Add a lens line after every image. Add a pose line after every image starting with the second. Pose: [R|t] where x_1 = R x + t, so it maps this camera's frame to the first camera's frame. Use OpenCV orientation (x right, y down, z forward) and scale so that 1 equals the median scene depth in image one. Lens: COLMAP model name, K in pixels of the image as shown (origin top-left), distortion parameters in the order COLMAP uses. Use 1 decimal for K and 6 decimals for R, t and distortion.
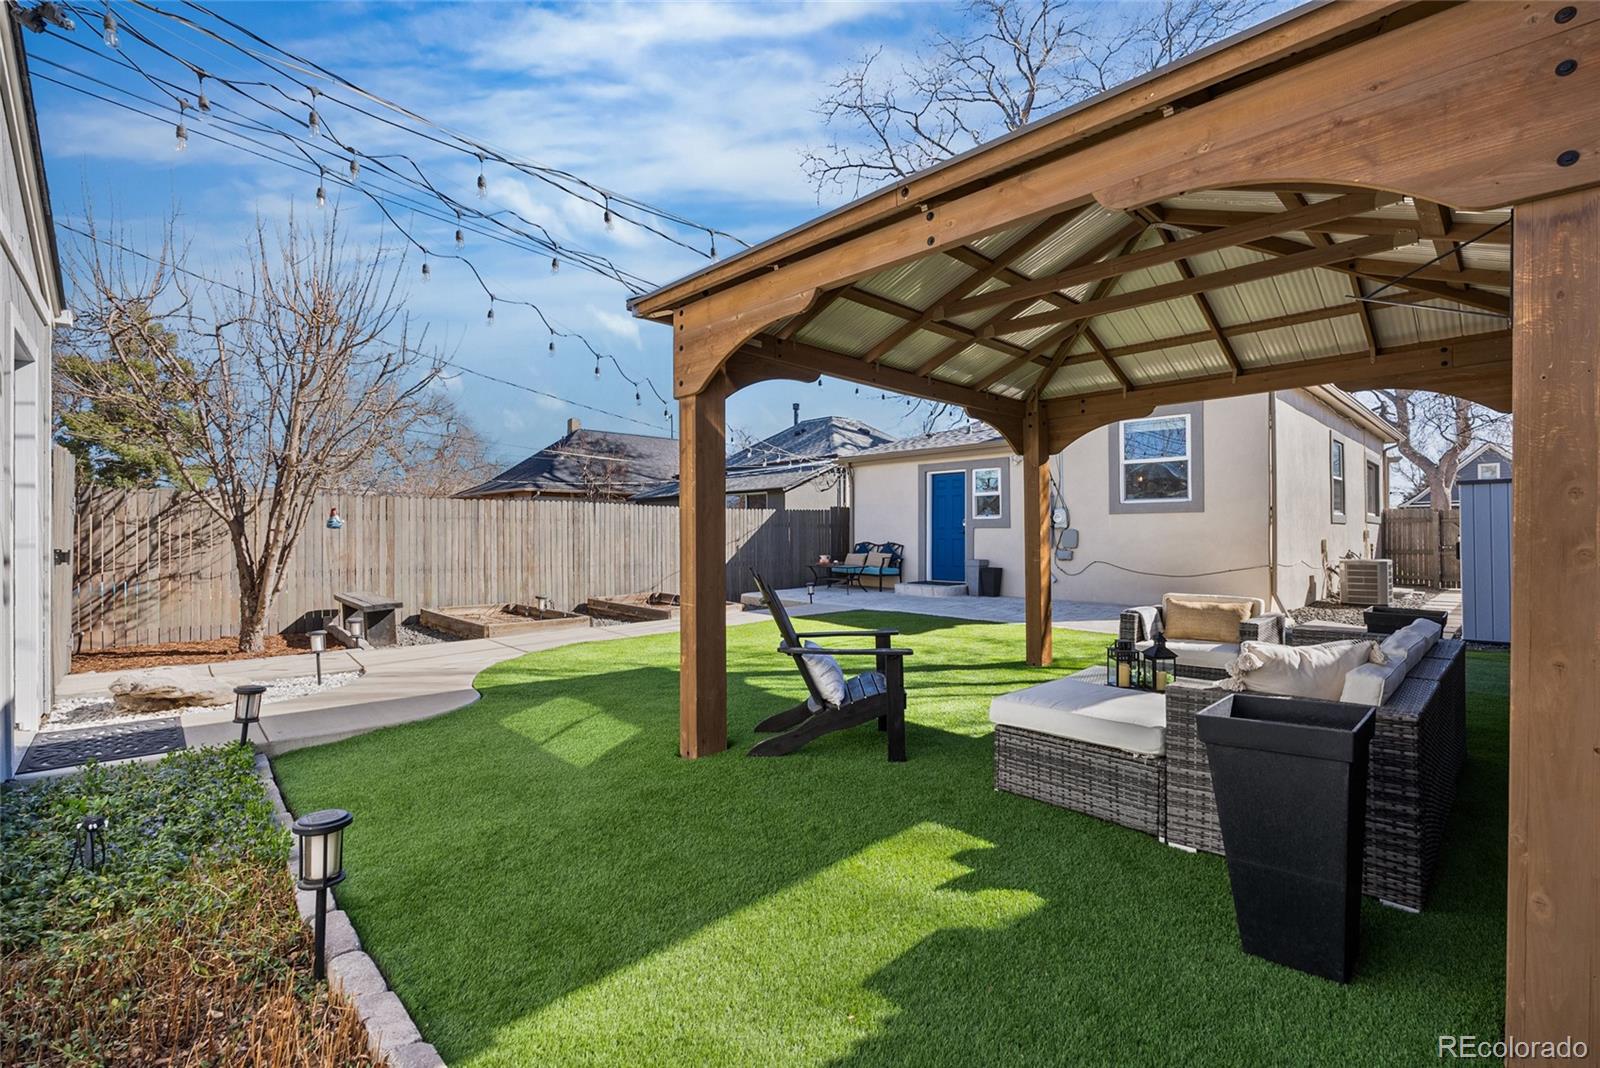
lens RADIAL K [[710.9, 0, 801.7], [0, 710.9, 529.7], [0, 0, 1]] dist [-0.004892, 0.000019]
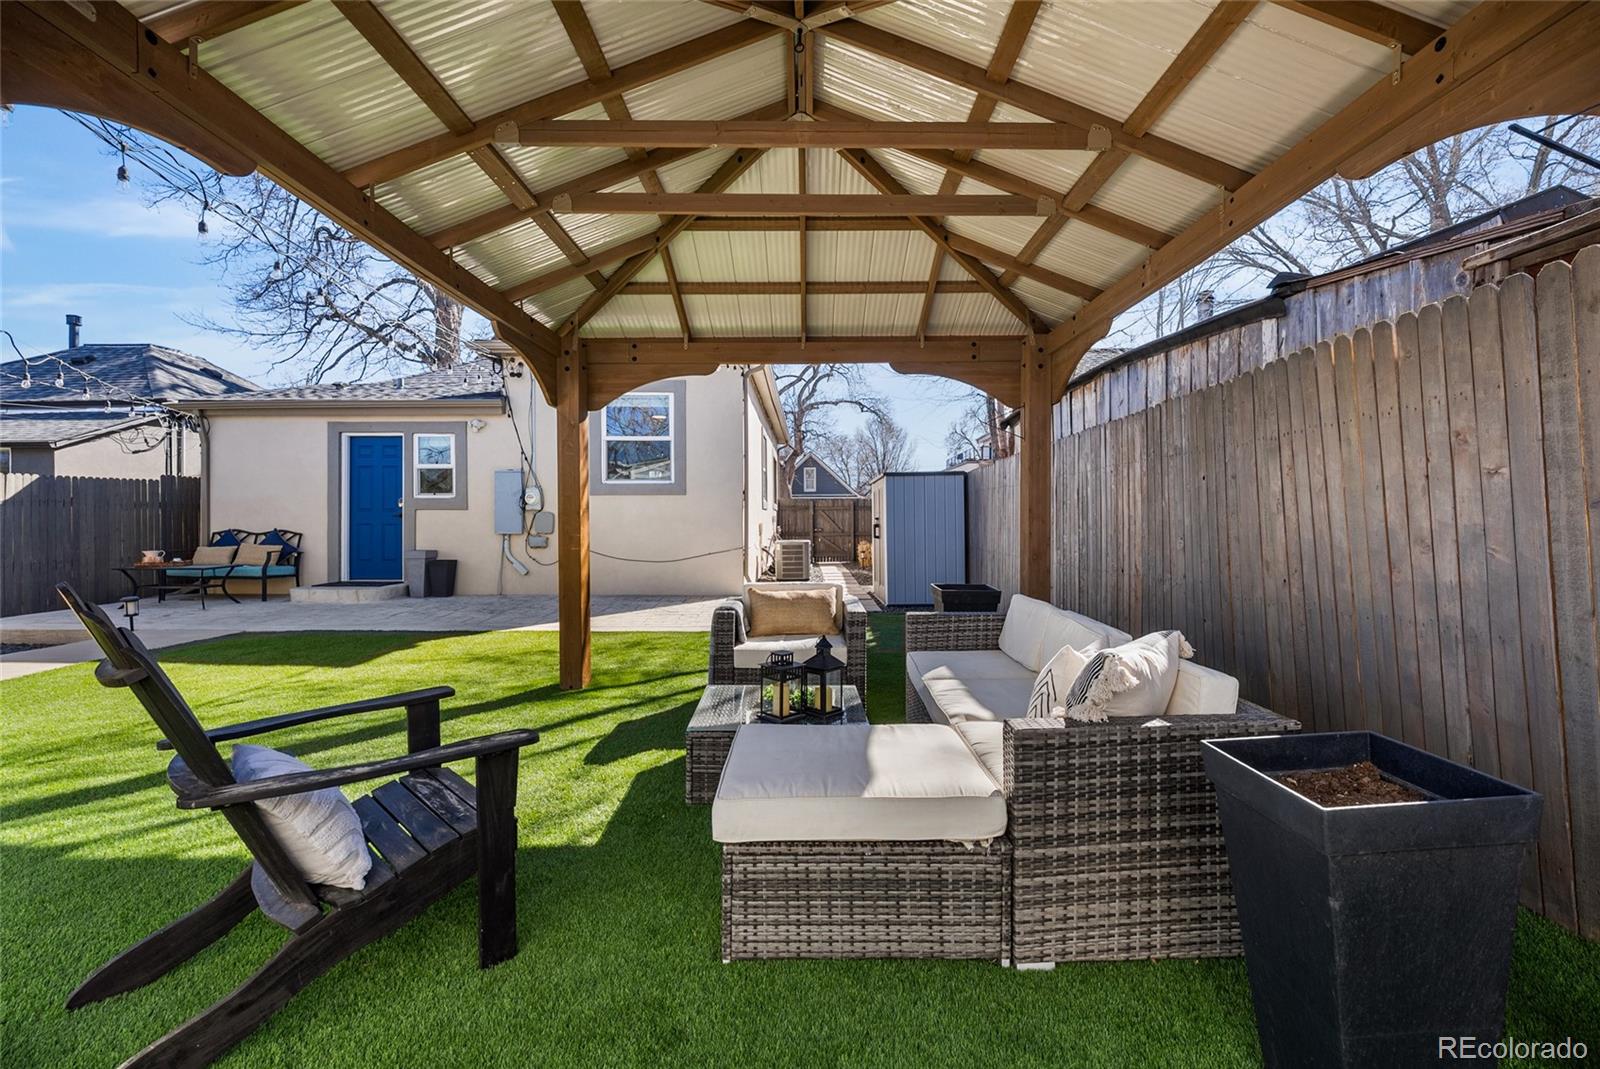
lens RADIAL K [[721.1, 0, 814.6], [0, 721.1, 520.9], [0, 0, 1]] dist [-0.006773, -0.000154]
pose [[0.692468, -0.000099, 0.721449, -0.024154], [-0.004078, 0.999983, 0.004052, 0.005481], [-0.721437, -0.005748, 0.692456, 0.161322]]
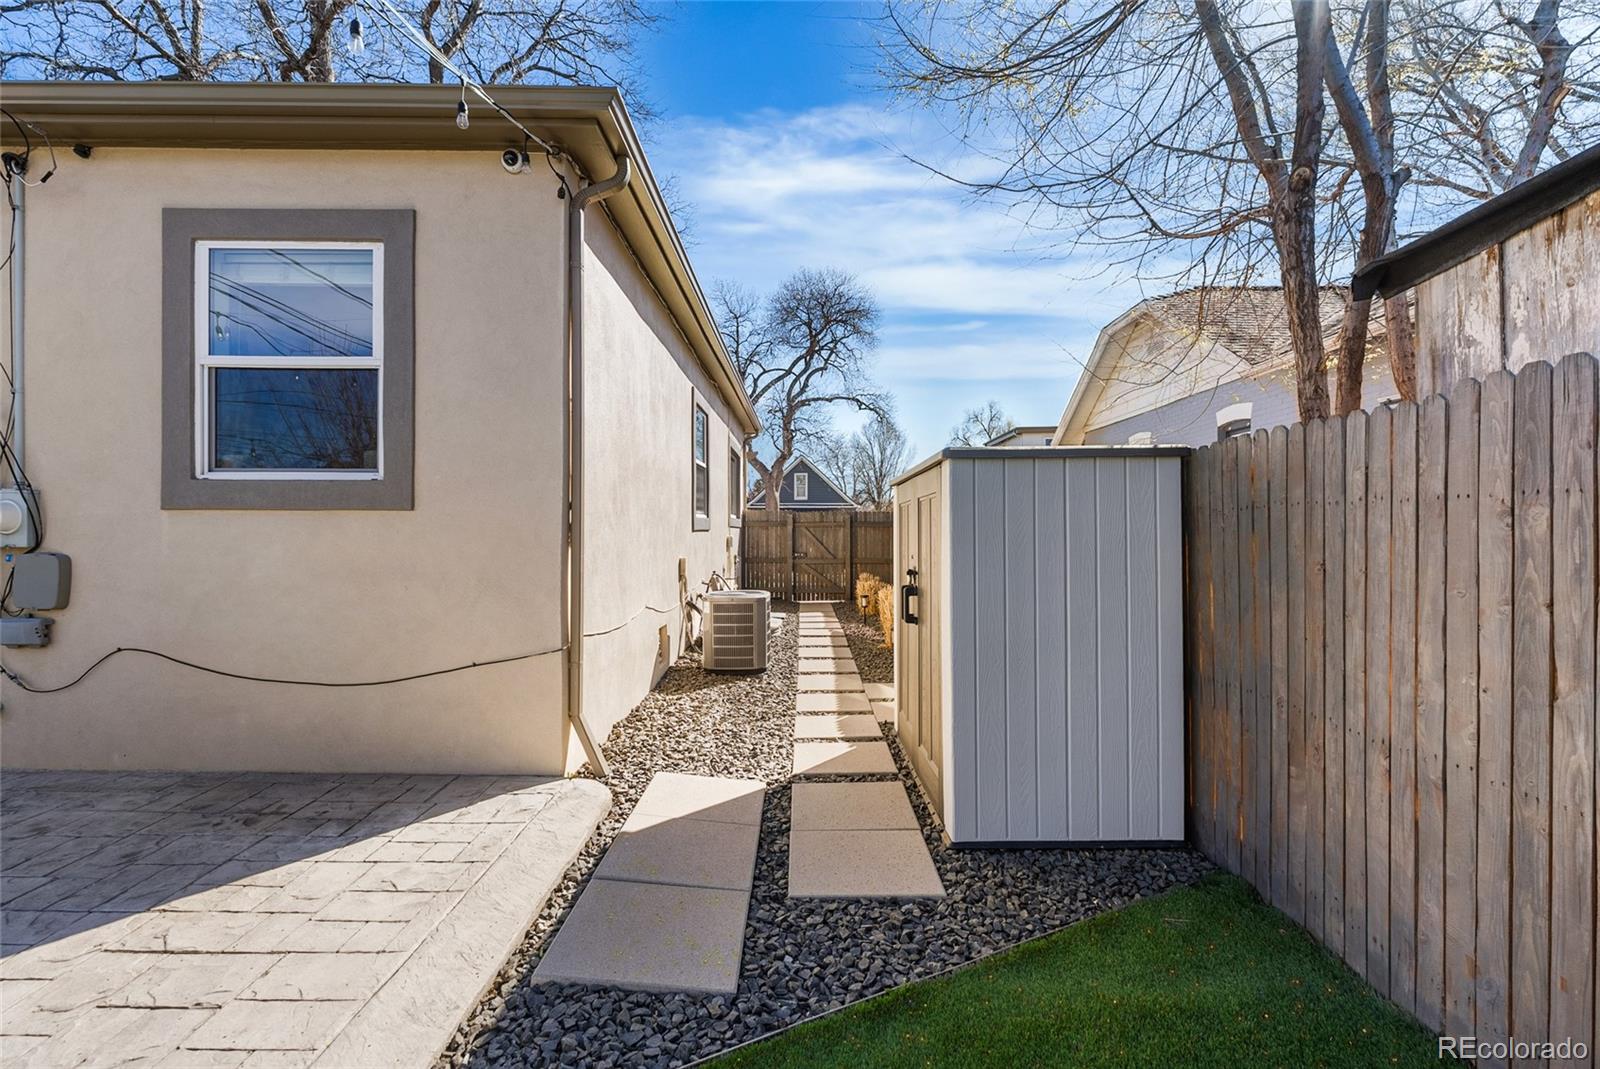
lens RADIAL K [[710.9, 0, 801.7], [0, 710.9, 530.2], [0, 0, 1]] dist [-0.004892, 0.000019]
pose [[0.701508, 0.002380, 0.712658, 0.390212], [-0.010099, 0.999927, 0.006601, -0.016318], [-0.712590, -0.011828, 0.701481, 0.520959]]
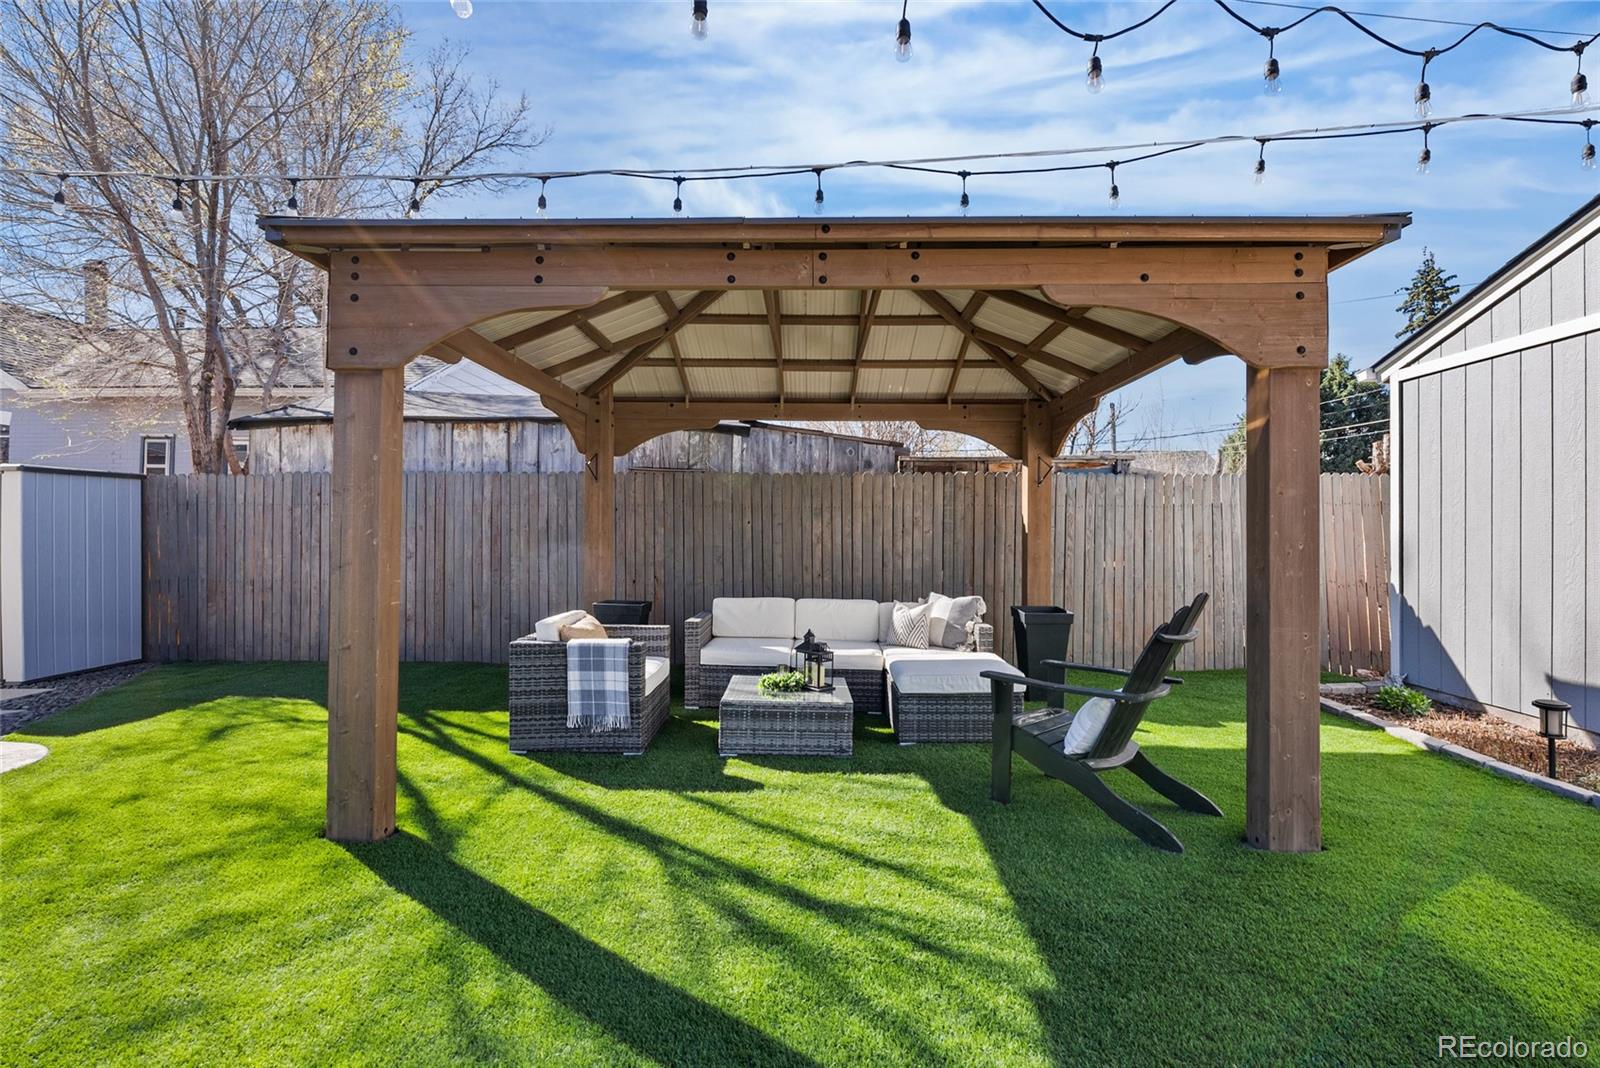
lens RADIAL K [[708.1, 0, 798.6], [0, 708.1, 526.2], [0, 0, 1]] dist [-0.001556, -0.000136]
pose [[-0.700611, 0.004935, 0.713526, -0.103049], [-0.009531, 0.999822, -0.016274, -0.001243], [-0.713480, -0.018202, -0.700439, 0.629093]]
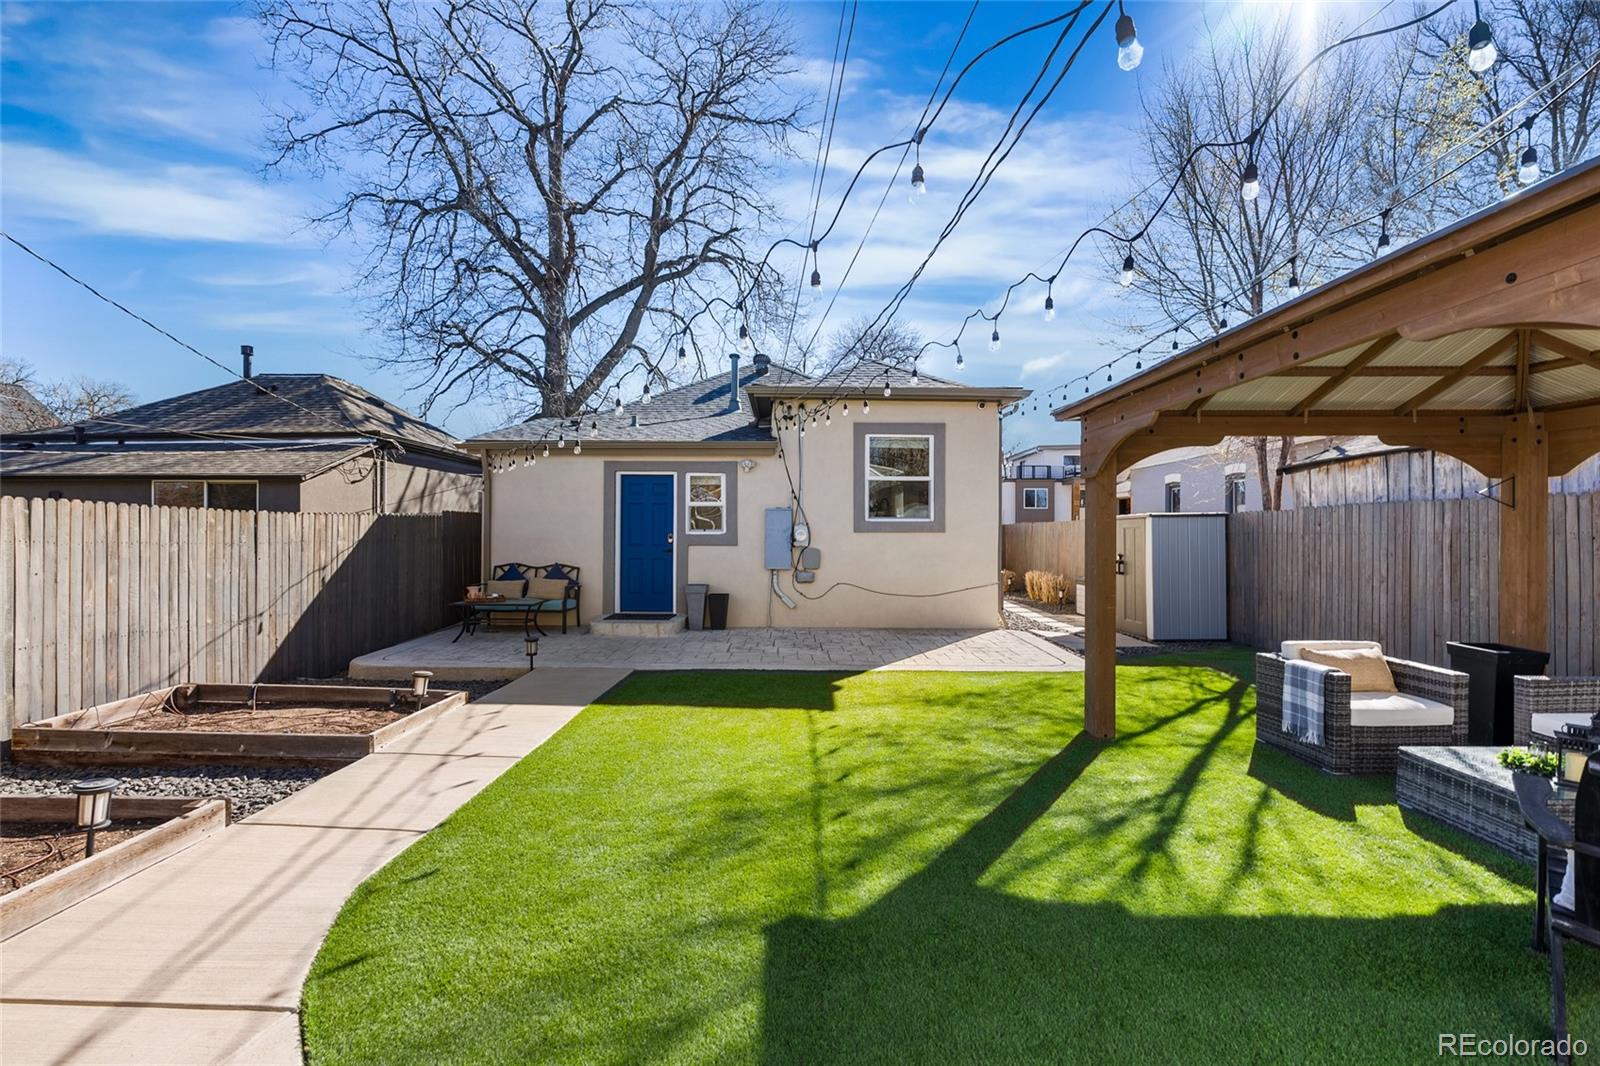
lens RADIAL K [[710.9, 0, 801.7], [0, 710.9, 528.7], [0, 0, 1]] dist [-0.004892, 0.000019]
pose [[0.696477, 0.007524, 0.717540, -0.276315], [-0.009156, 0.999957, -0.001598, -0.023554], [-0.717521, -0.005456, 0.696516, 0.380694]]
